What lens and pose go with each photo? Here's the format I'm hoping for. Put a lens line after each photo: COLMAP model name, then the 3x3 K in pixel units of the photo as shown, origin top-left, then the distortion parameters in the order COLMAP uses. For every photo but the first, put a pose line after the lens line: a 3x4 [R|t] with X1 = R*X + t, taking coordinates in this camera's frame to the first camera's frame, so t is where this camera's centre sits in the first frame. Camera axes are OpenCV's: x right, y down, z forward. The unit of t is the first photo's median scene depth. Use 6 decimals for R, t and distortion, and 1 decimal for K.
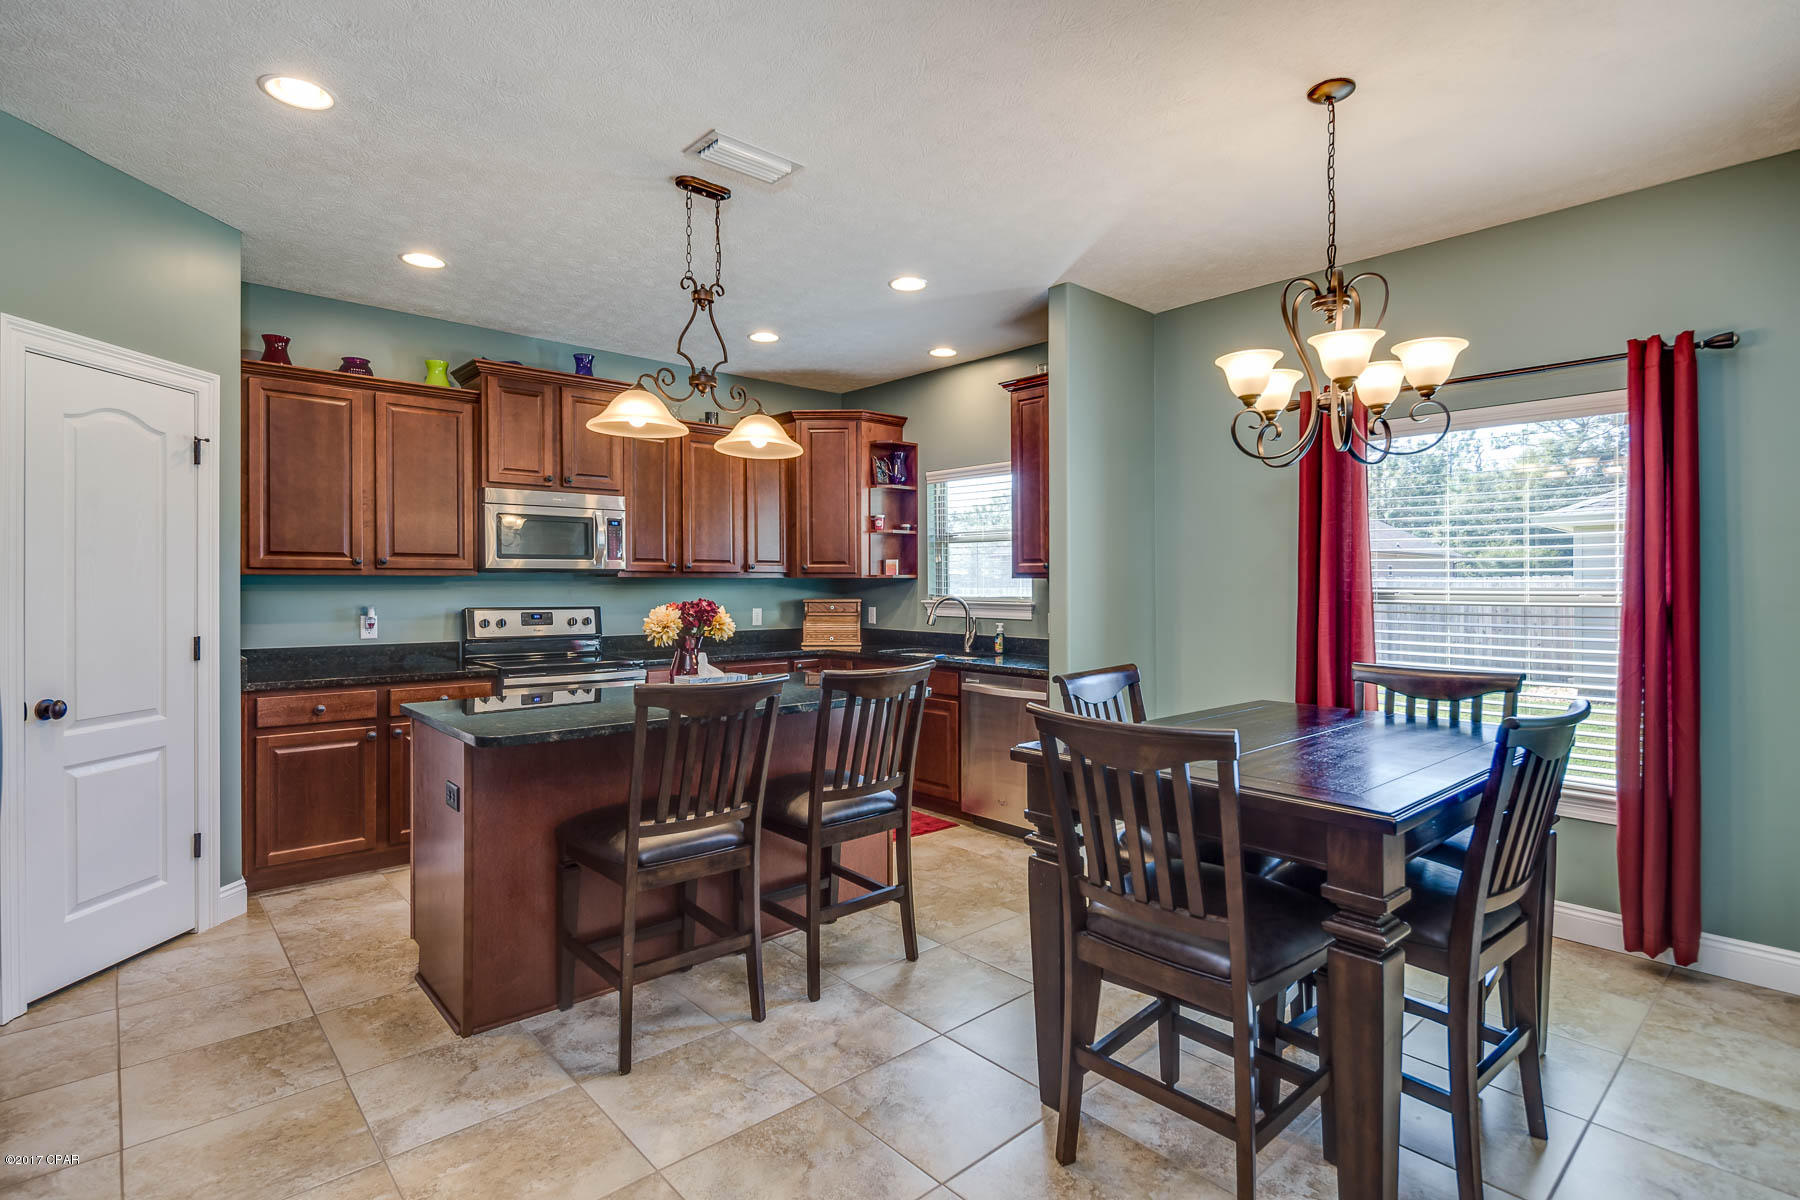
lens RADIAL K [[876.7, 0, 887.7], [0, 876.7, 562.0], [0, 0, 1]] dist [-0.000651, -0.000222]
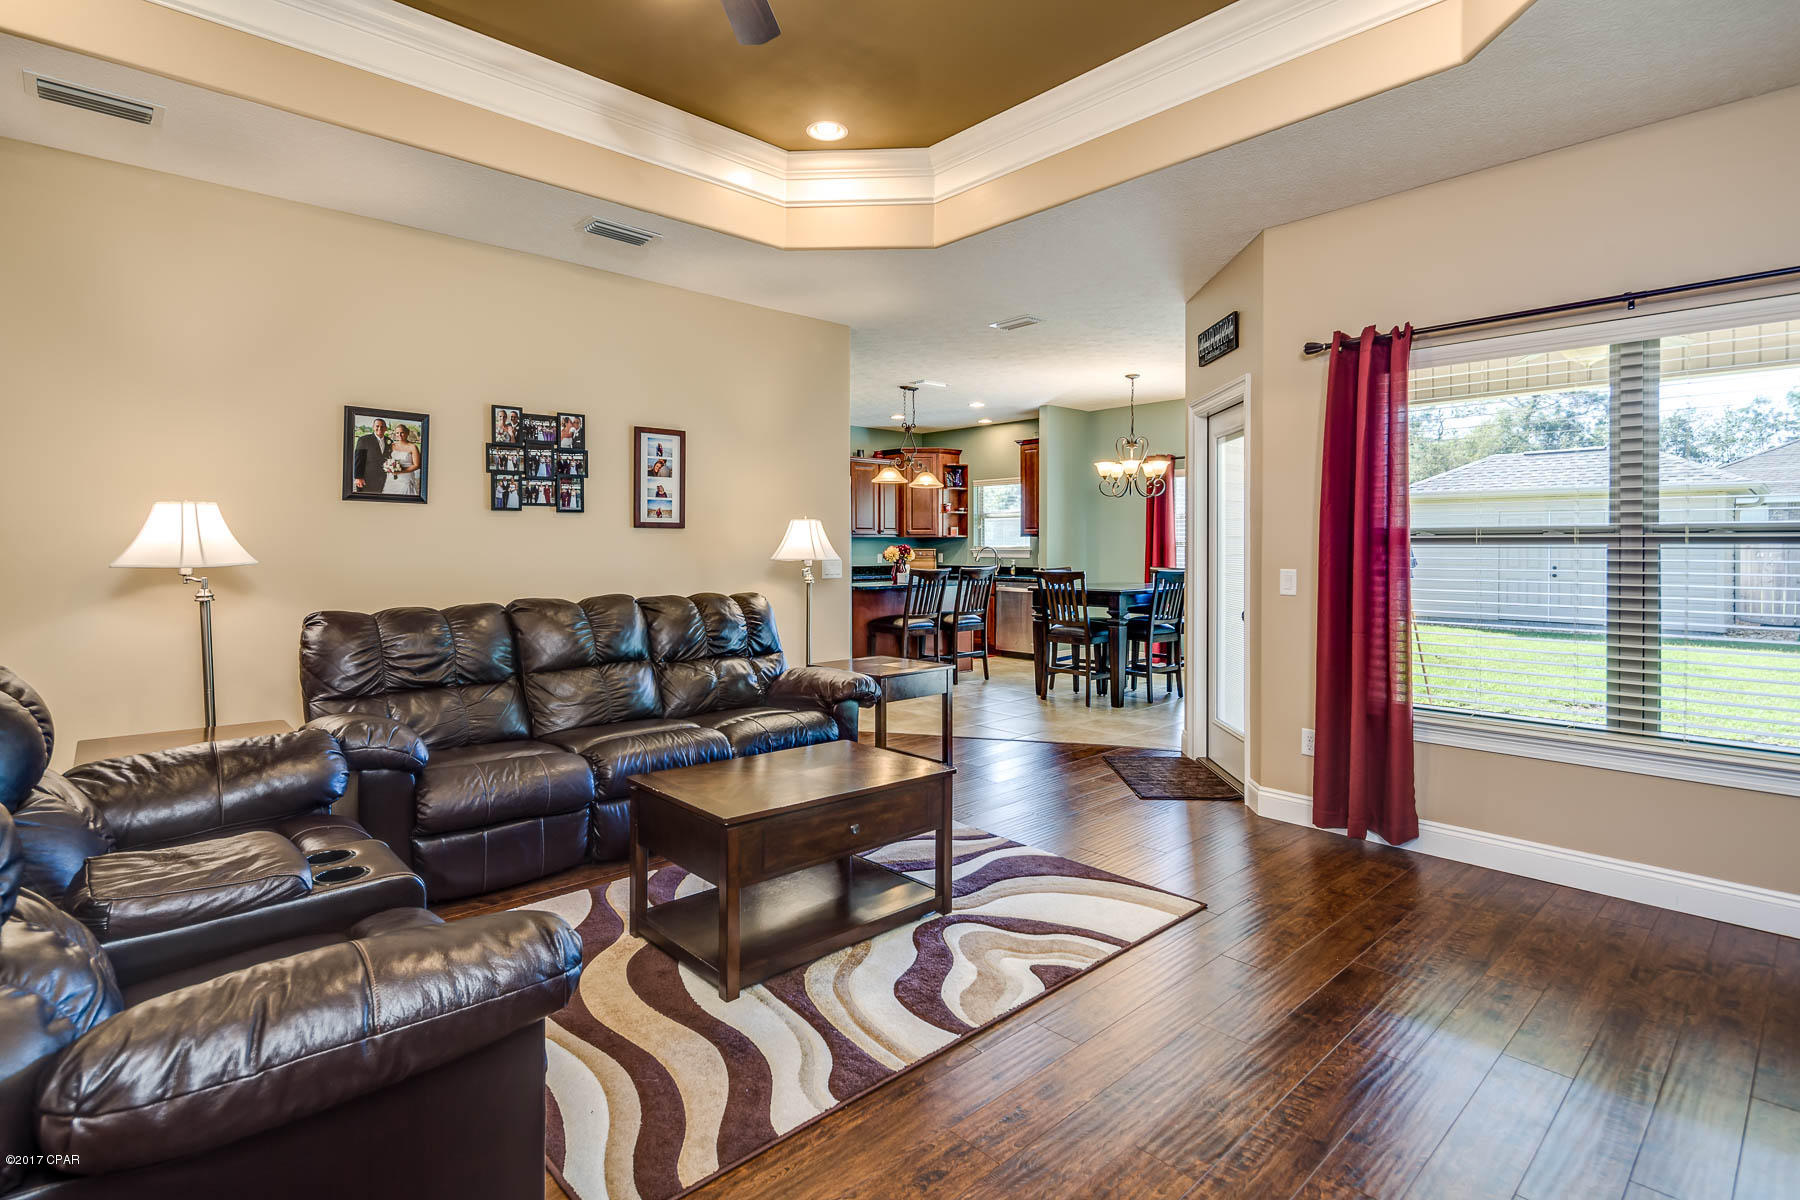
lens RADIAL K [[876.7, 0, 887.7], [0, 876.7, 562.0], [0, 0, 1]] dist [-0.000651, -0.000222]
pose [[0.999896, -0.000928, 0.014382, -0.170383], [0.000310, 0.999078, 0.042939, -0.009638], [-0.014409, -0.042930, 0.998974, -0.899934]]
